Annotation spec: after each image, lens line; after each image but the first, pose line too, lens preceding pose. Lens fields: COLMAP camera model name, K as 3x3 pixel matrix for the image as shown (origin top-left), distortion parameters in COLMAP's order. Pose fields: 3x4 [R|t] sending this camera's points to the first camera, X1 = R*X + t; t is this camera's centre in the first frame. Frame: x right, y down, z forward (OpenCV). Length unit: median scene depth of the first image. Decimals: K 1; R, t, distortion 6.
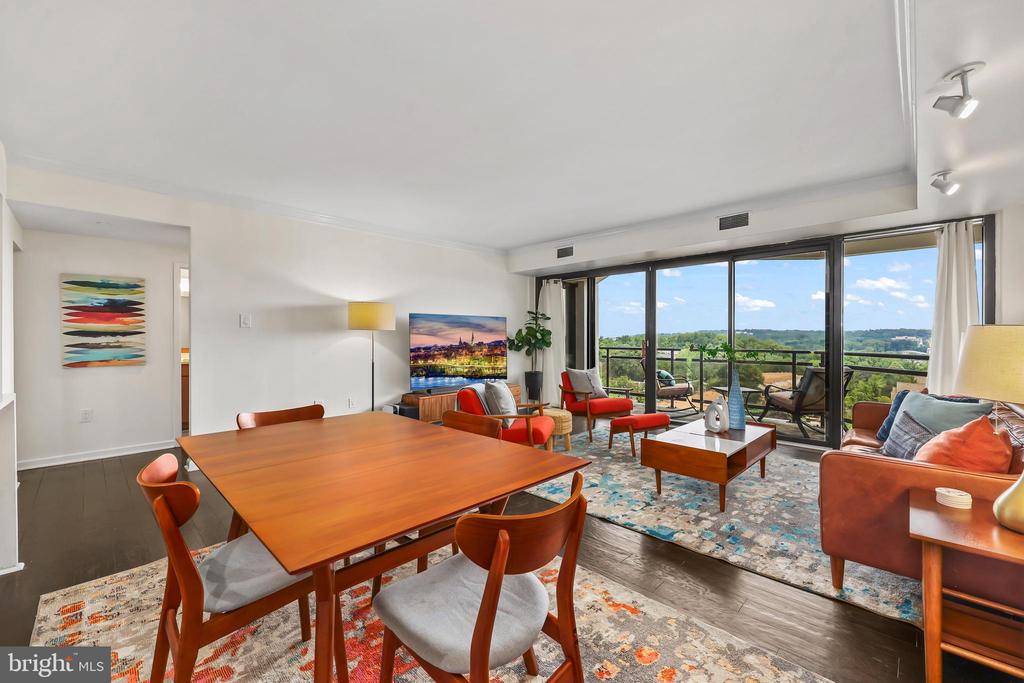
lens RADIAL K [[415.6, 0, 509.8], [0, 415.6, 338.5], [0, 0, 1]] dist [-0.000717, -0.000416]
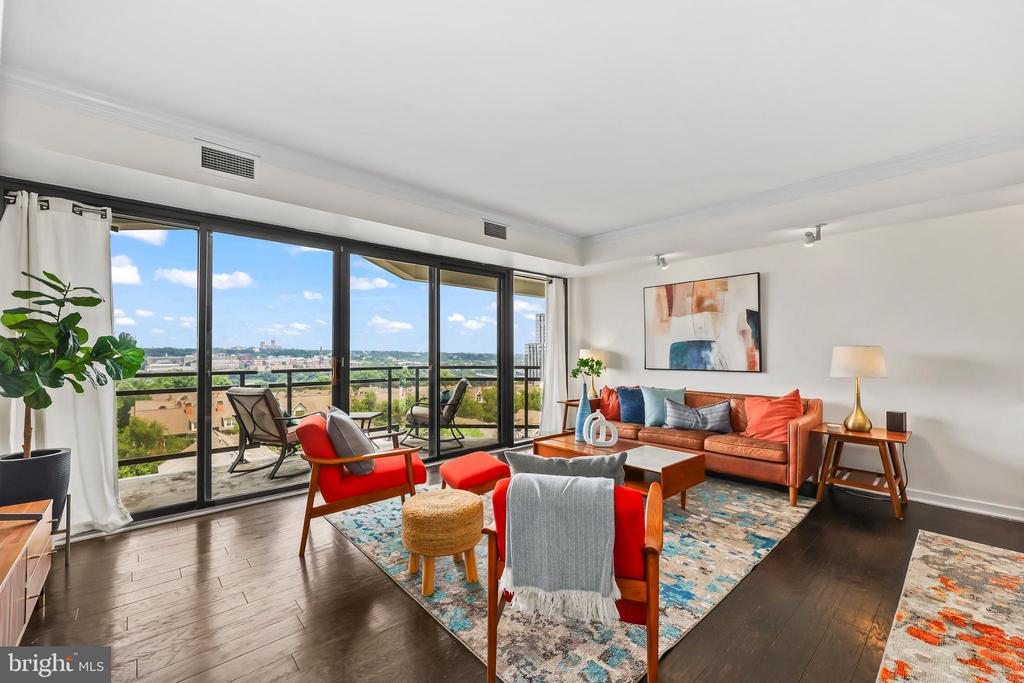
lens RADIAL K [[415.6, 0, 512.7], [0, 415.6, 350.4], [0, 0, 1]] dist [-0.000717, -0.000416]
pose [[0.055524, 0.008506, 0.998421, -0.314069], [0.005863, 0.999944, -0.008845, 0.000897], [-0.998440, 0.006345, 0.055471, 0.706837]]
